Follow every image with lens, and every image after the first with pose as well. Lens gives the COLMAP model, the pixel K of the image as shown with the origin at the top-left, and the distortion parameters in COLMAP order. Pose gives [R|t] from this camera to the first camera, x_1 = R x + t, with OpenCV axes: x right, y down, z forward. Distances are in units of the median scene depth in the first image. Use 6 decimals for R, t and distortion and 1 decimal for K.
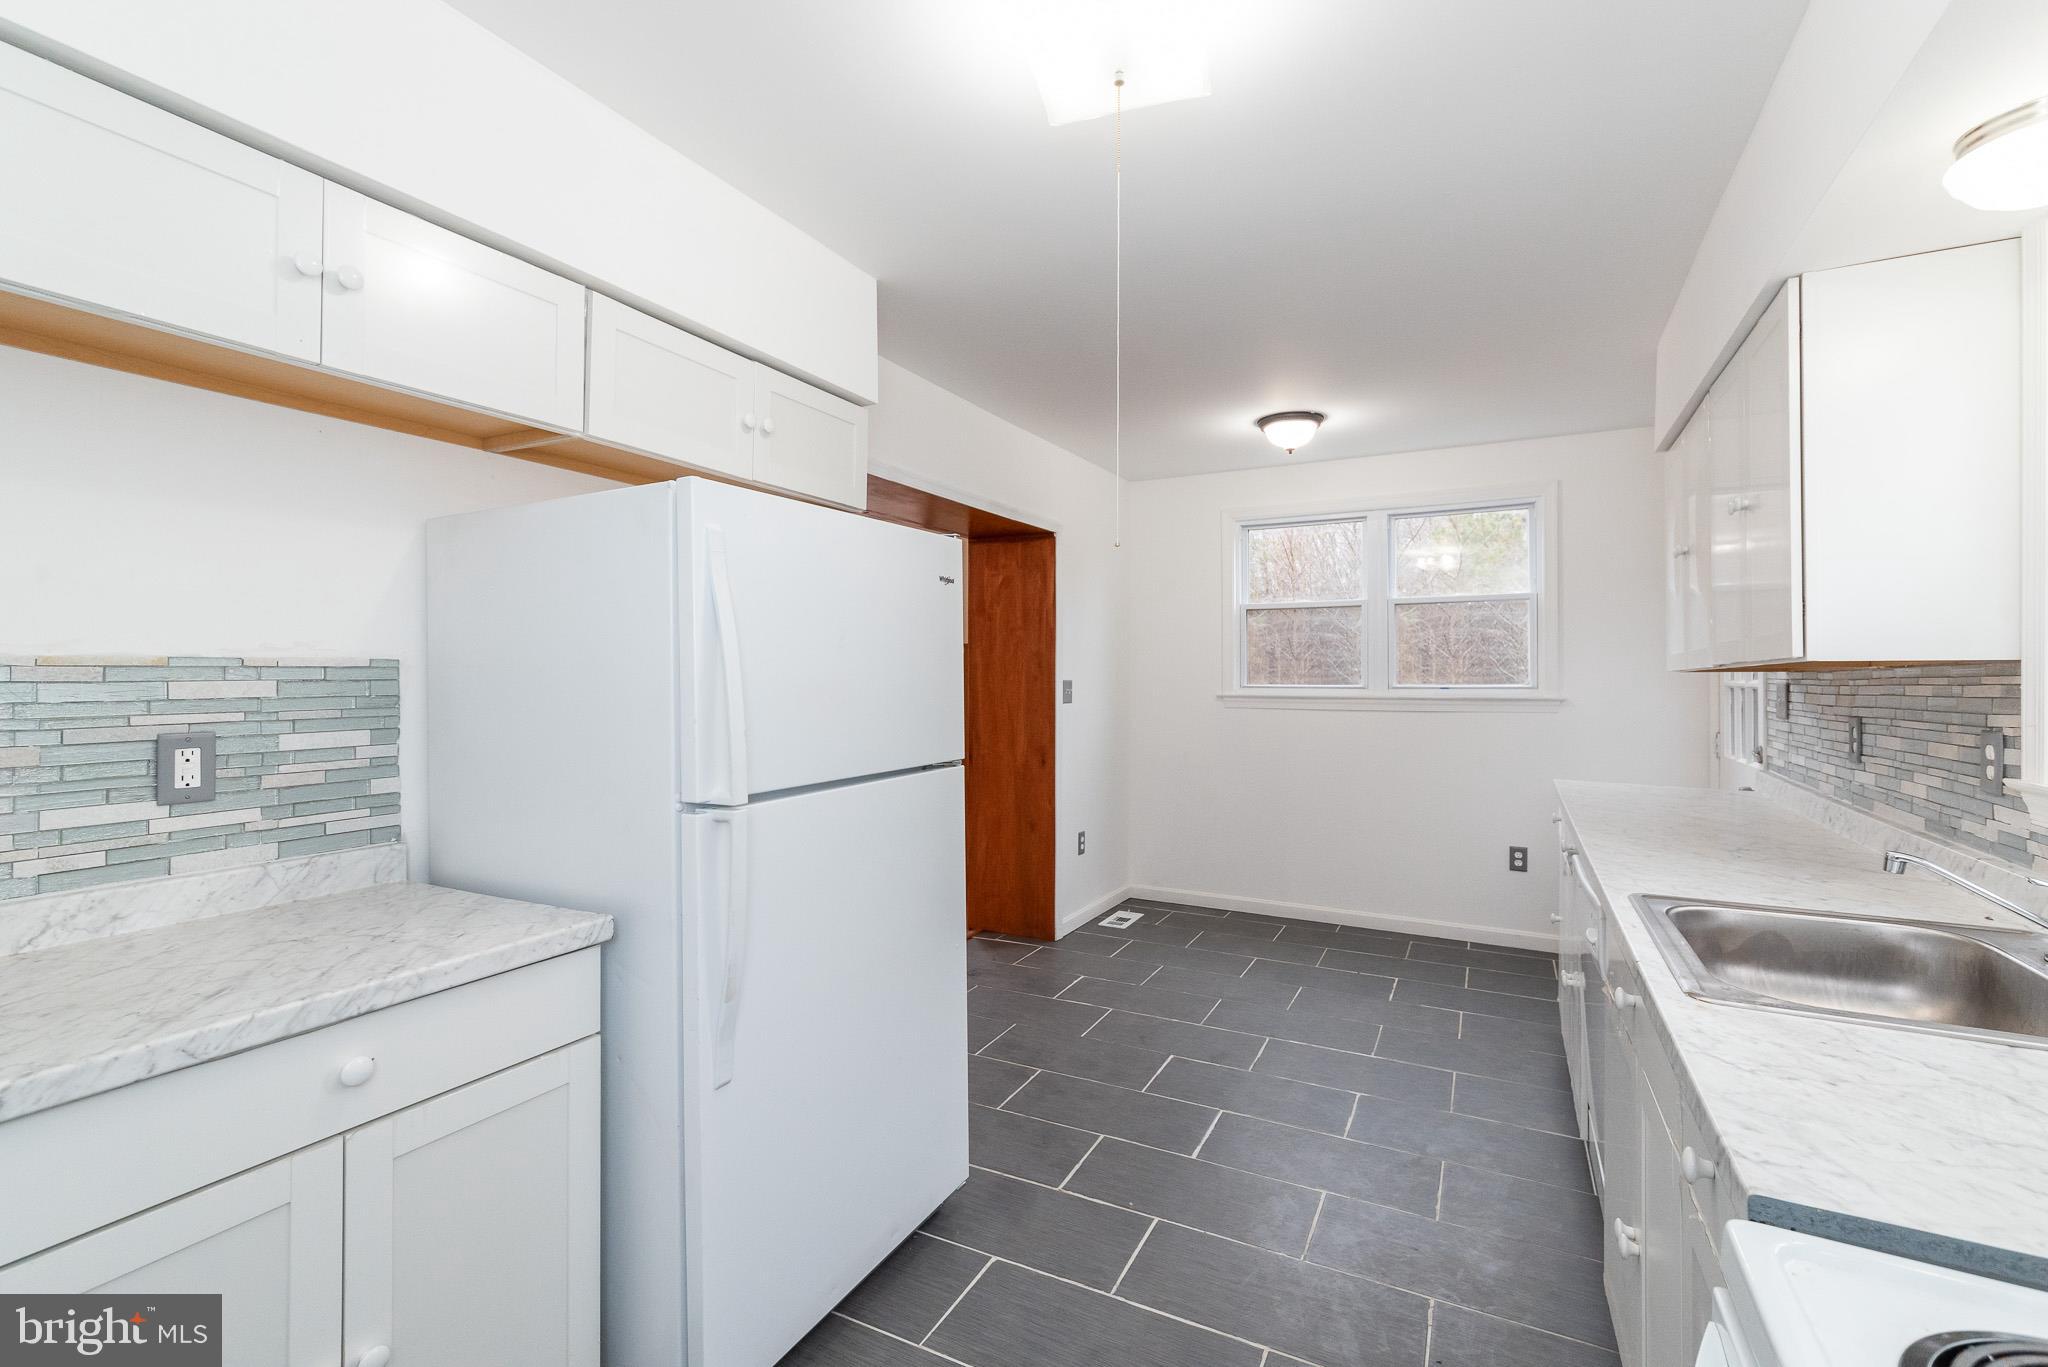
lens RADIAL K [[915.4, 0, 1003.4], [0, 915.4, 671.2], [0, 0, 1]] dist [-0.003516, 0.001329]
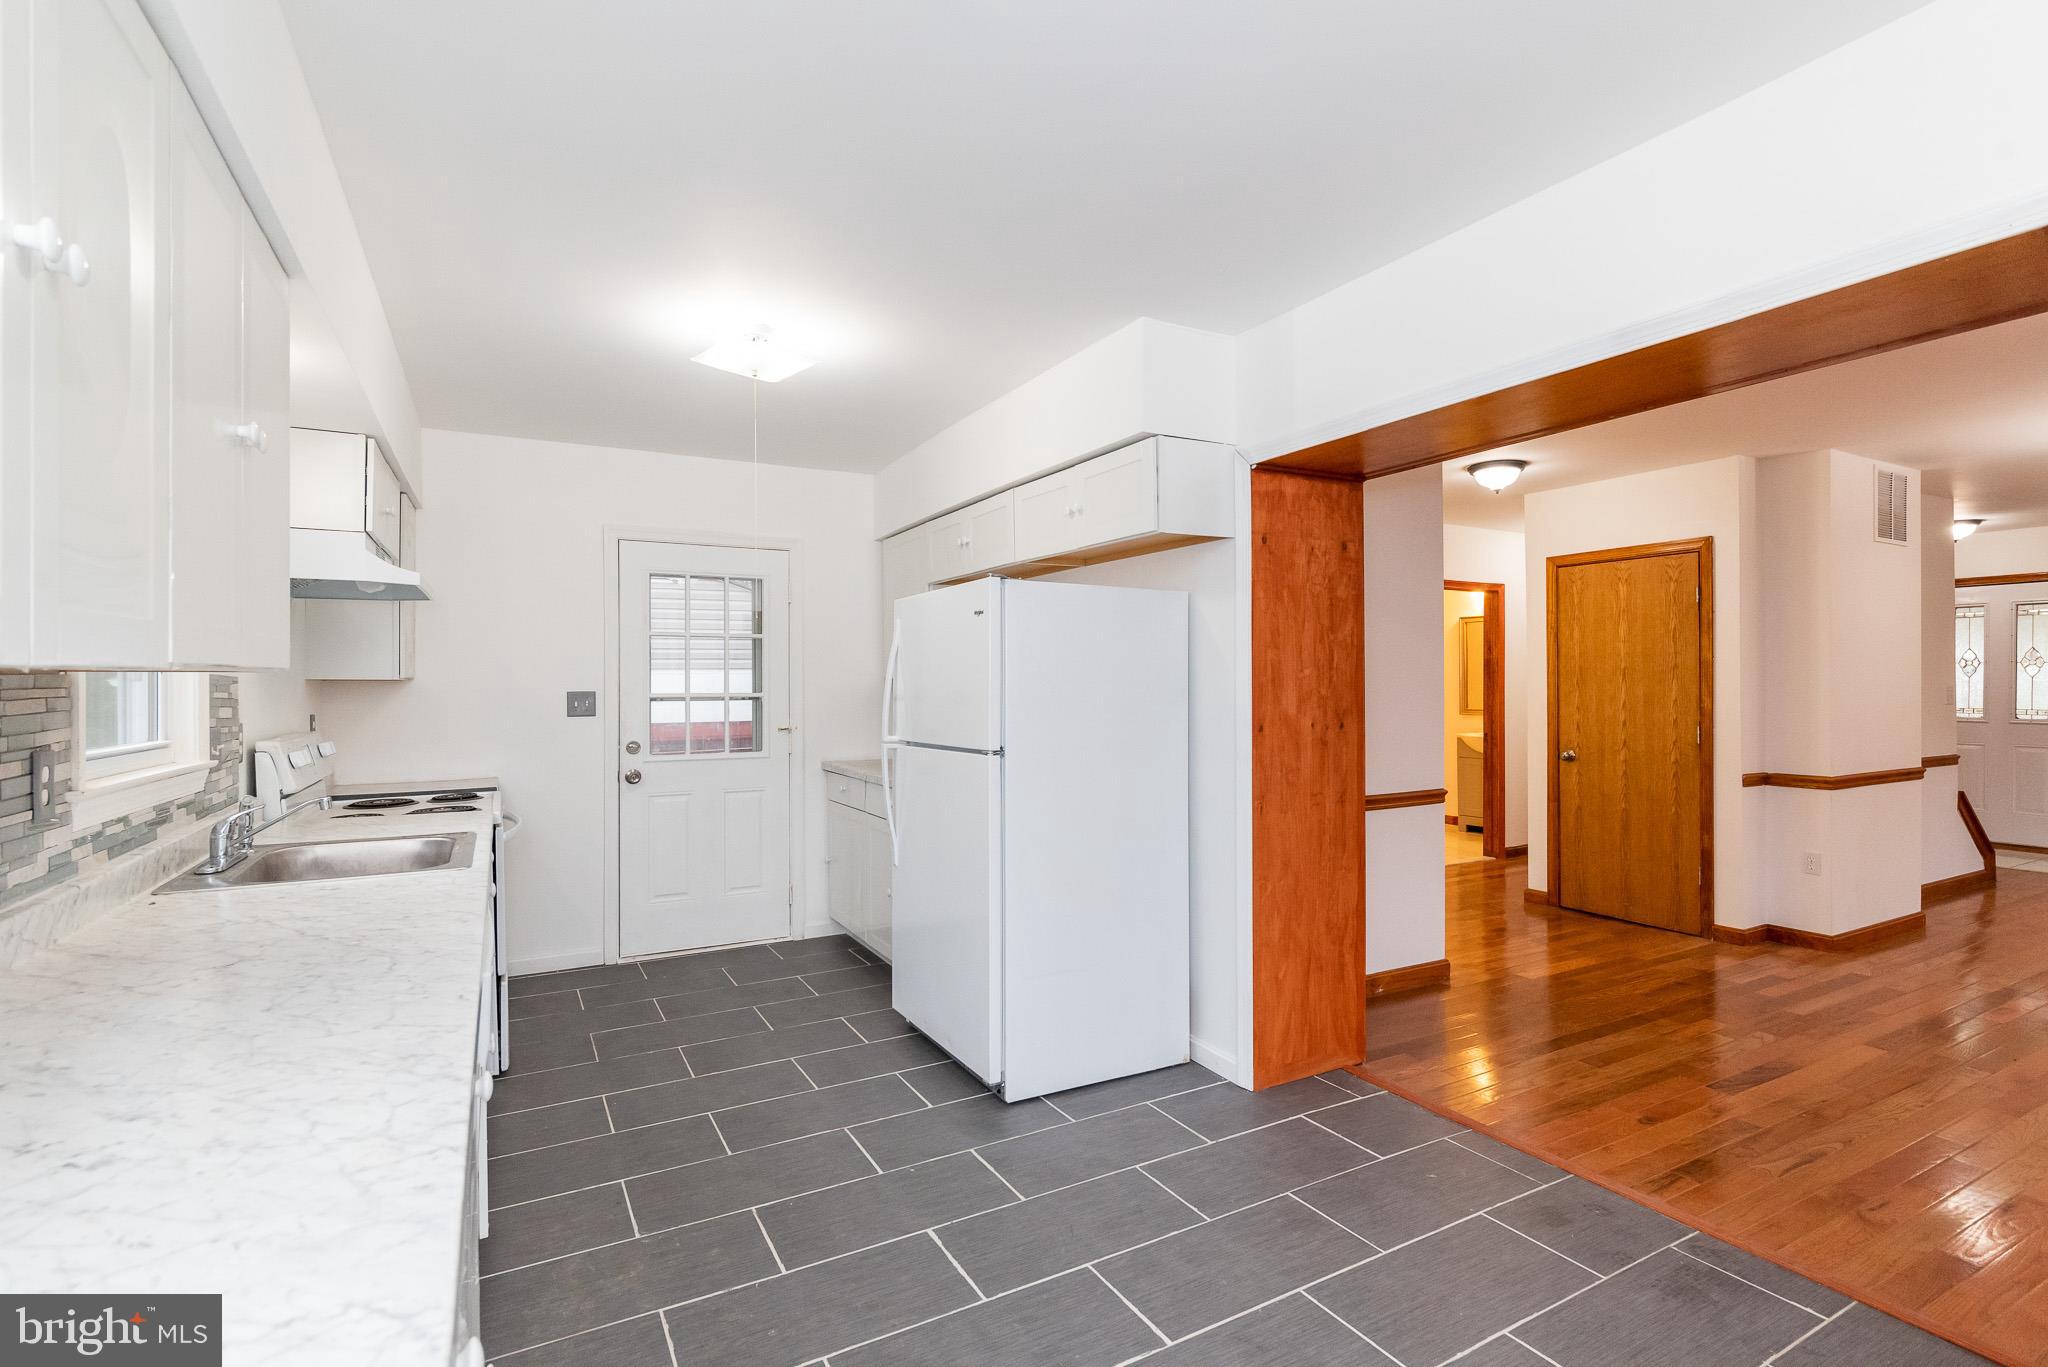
lens RADIAL K [[960.0, 0, 1010.4], [0, 960.0, 685.6], [0, 0, 1]] dist [-0.002676, 0.000565]
pose [[-0.557150, 0.002331, -0.830408, 0.976462], [0.007262, 0.999972, -0.002065, 0.008401], [0.830380, -0.007181, -0.557151, 1.684058]]
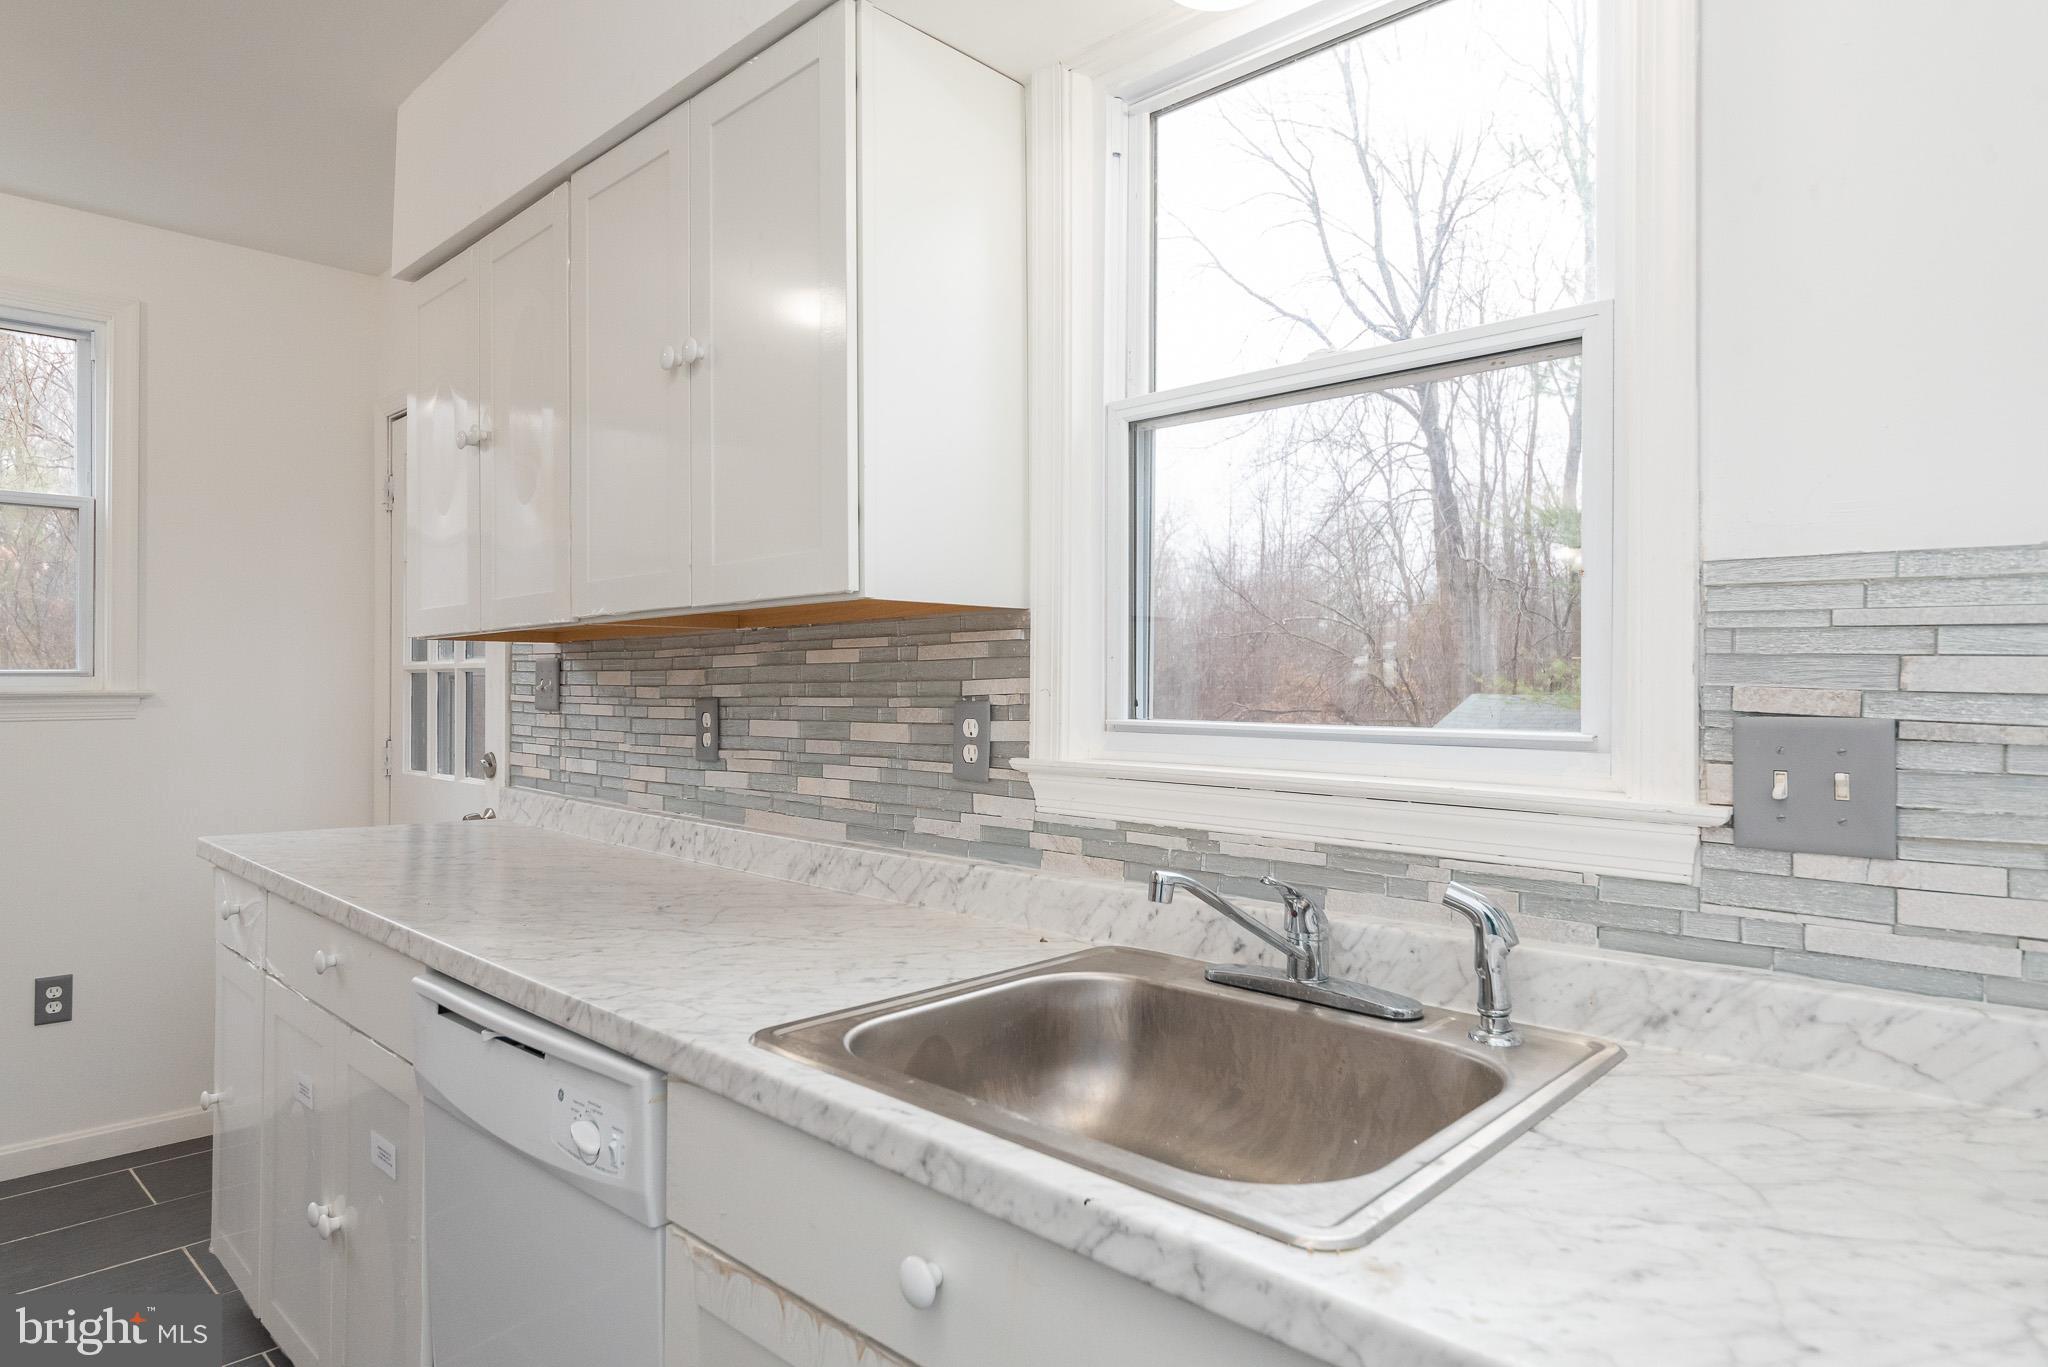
lens RADIAL K [[1221.9, 0, 1057.1], [0, 1221.9, 655.1], [0, 0, 1]] dist [-0.006653, 0.001835]
pose [[0.258122, 0.019049, 0.965924, 0.058081], [-0.003415, 0.999817, -0.018805, 0.033420], [-0.966106, 0.001555, 0.258140, 0.481478]]
